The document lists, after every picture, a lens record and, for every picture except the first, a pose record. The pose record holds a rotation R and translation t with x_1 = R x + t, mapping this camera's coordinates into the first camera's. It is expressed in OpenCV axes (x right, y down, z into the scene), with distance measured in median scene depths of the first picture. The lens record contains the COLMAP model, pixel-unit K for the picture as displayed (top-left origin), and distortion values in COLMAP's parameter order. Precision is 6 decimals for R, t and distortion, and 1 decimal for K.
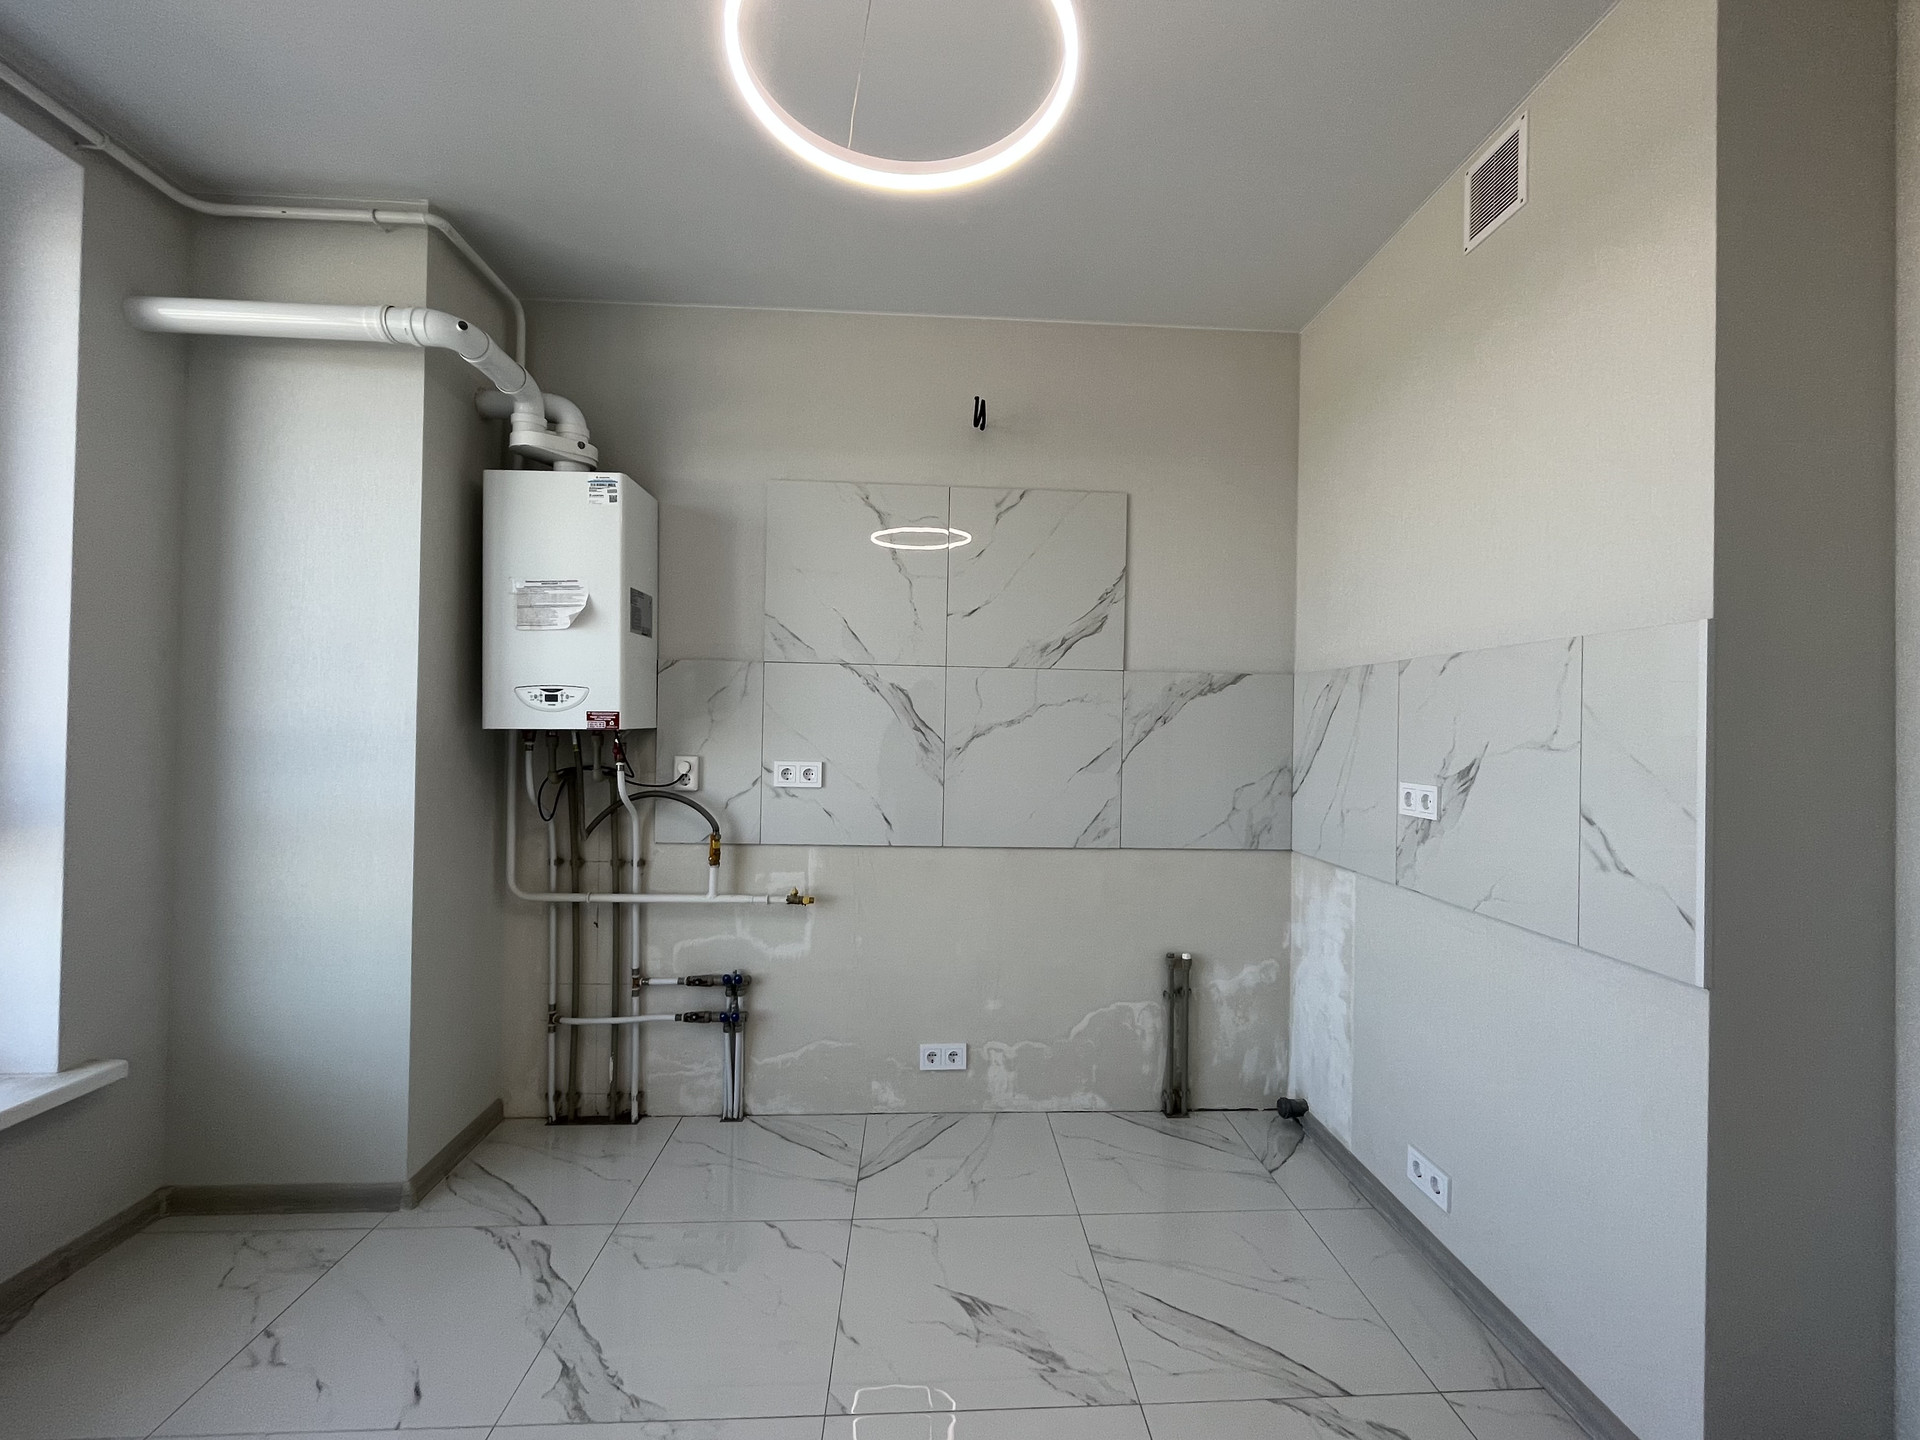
lens RADIAL K [[771.0, 0, 967.0], [0, 771.0, 729.3], [0, 0, 1]] dist [-0.000515, -0.000197]
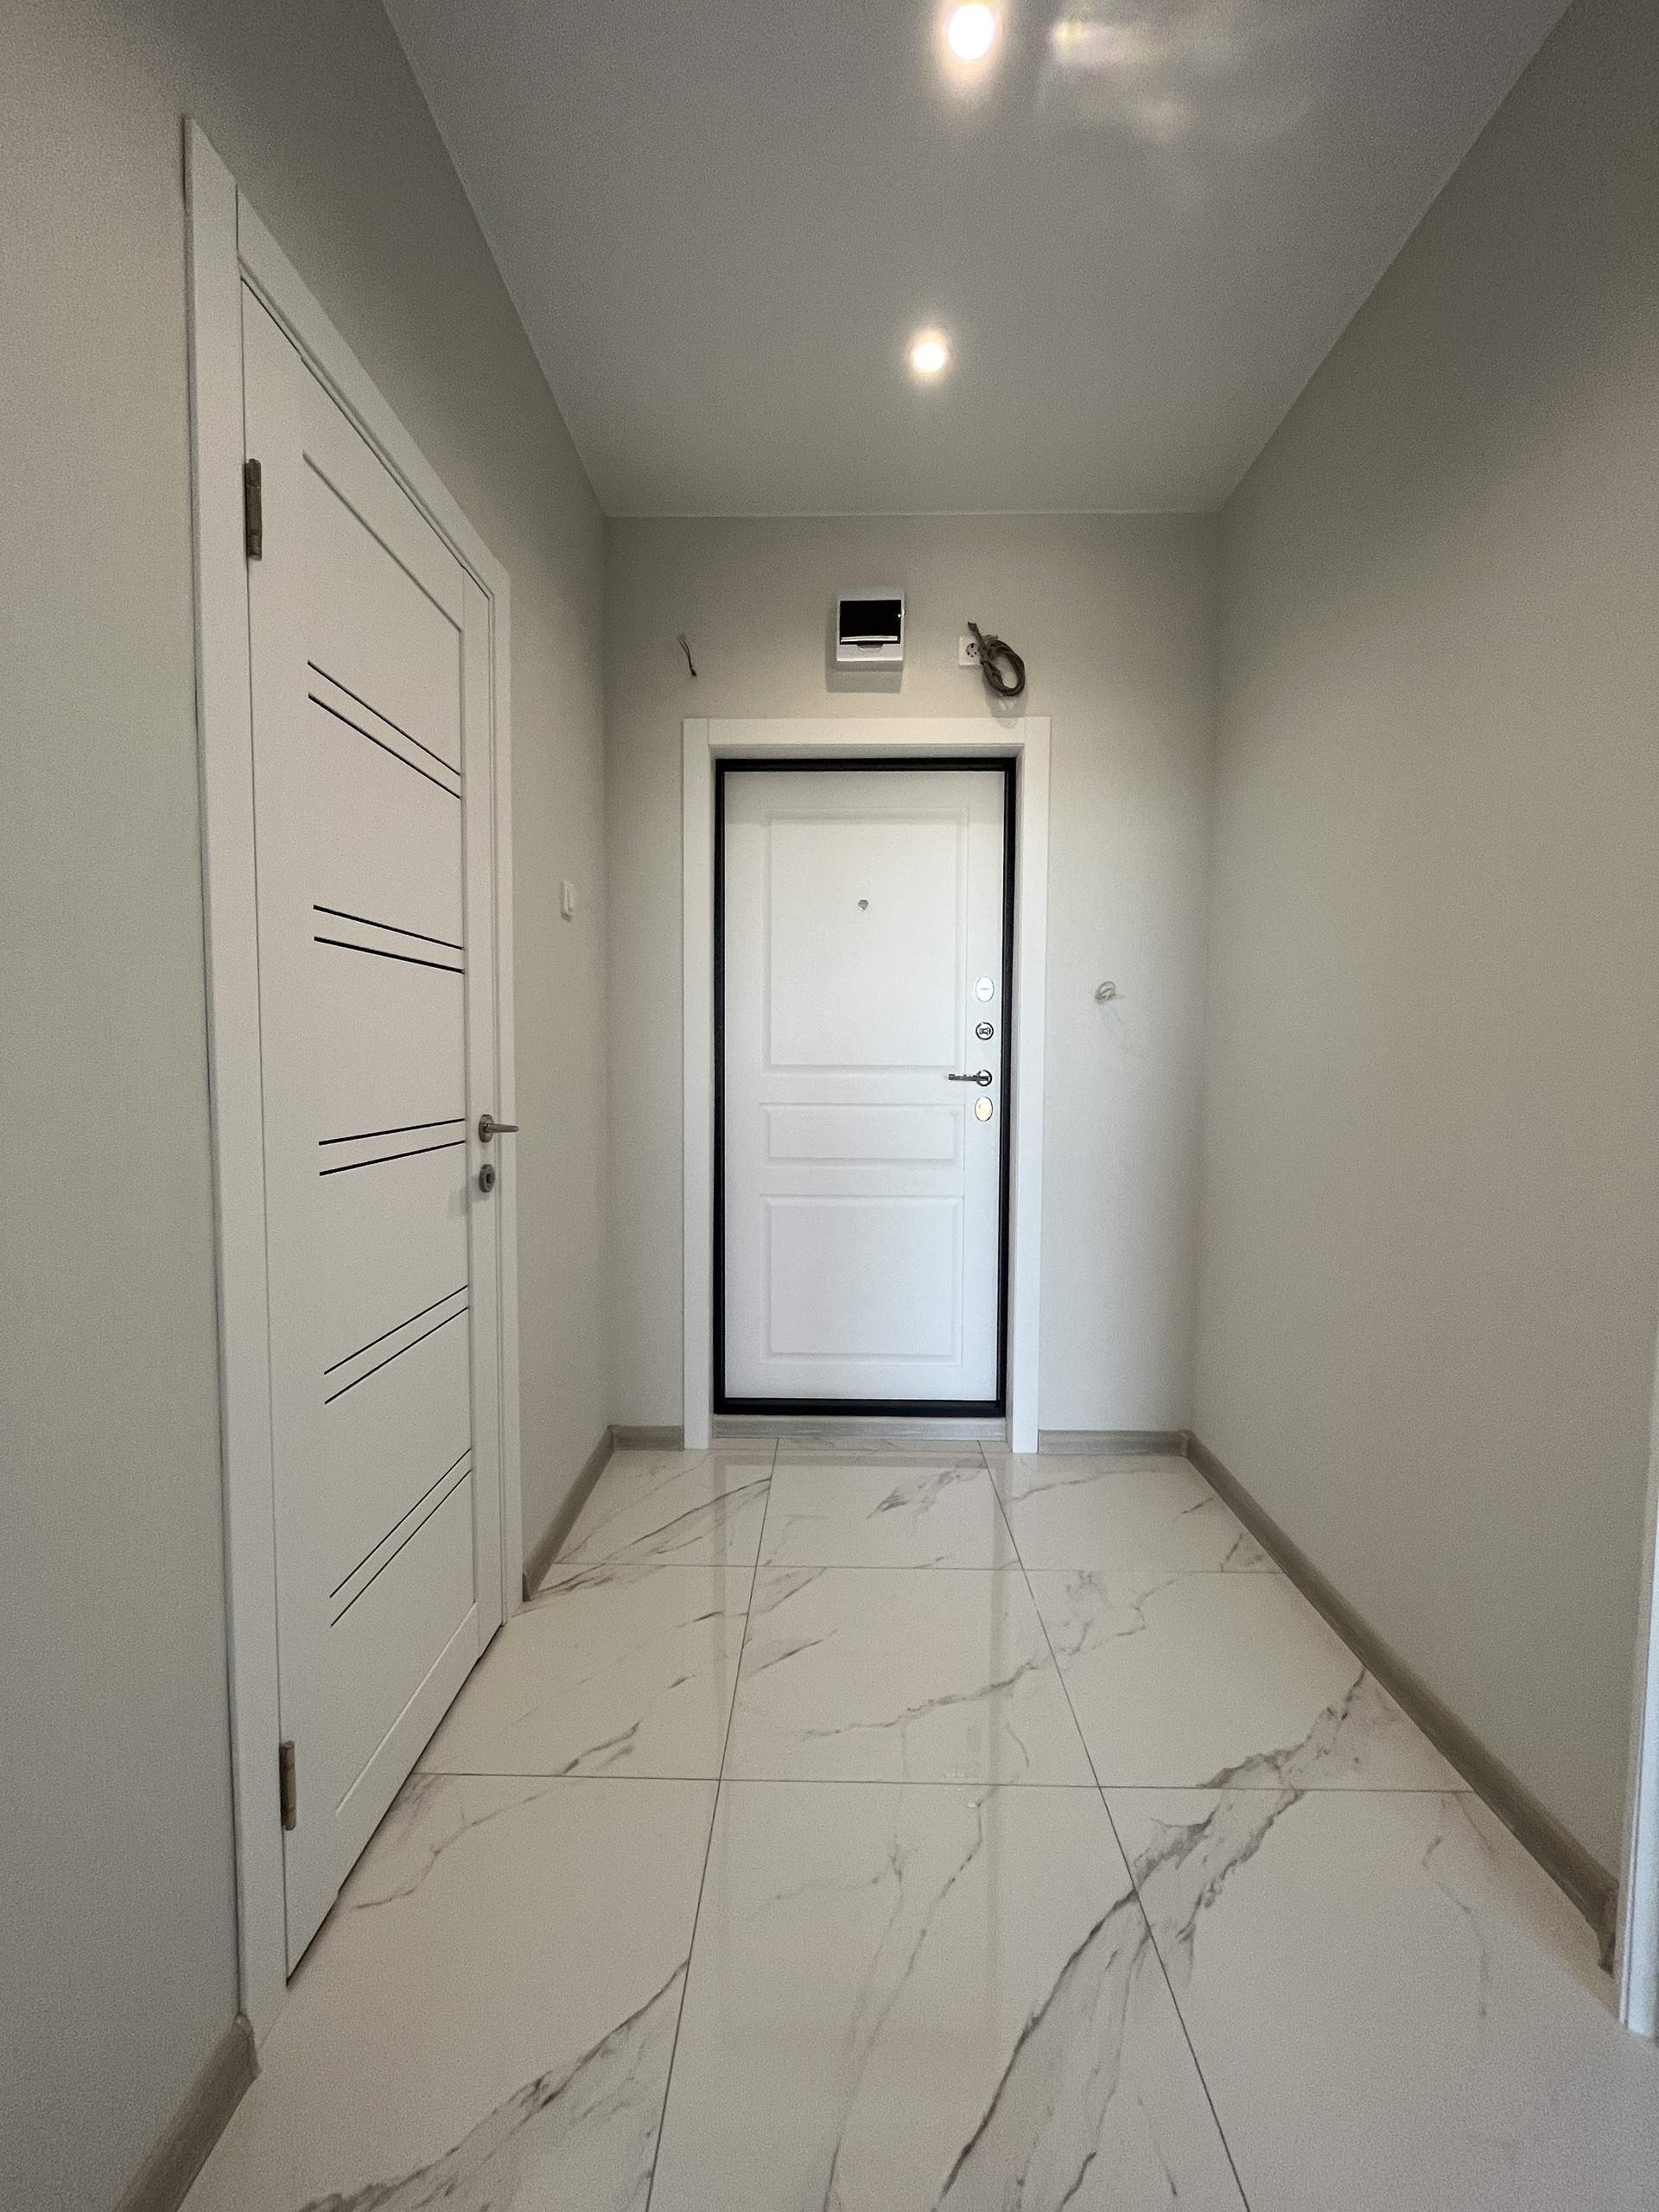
lens RADIAL K [[888.3, 0, 833.4], [0, 888.3, 1094.3], [0, 0, 1]] dist [-0.000515, -0.000197]
pose [[-0.064333, -0.004276, -0.997919, 0.349109], [0.009851, 0.999939, -0.004920, 0.130572], [0.997880, -0.010147, -0.064287, 0.710960]]
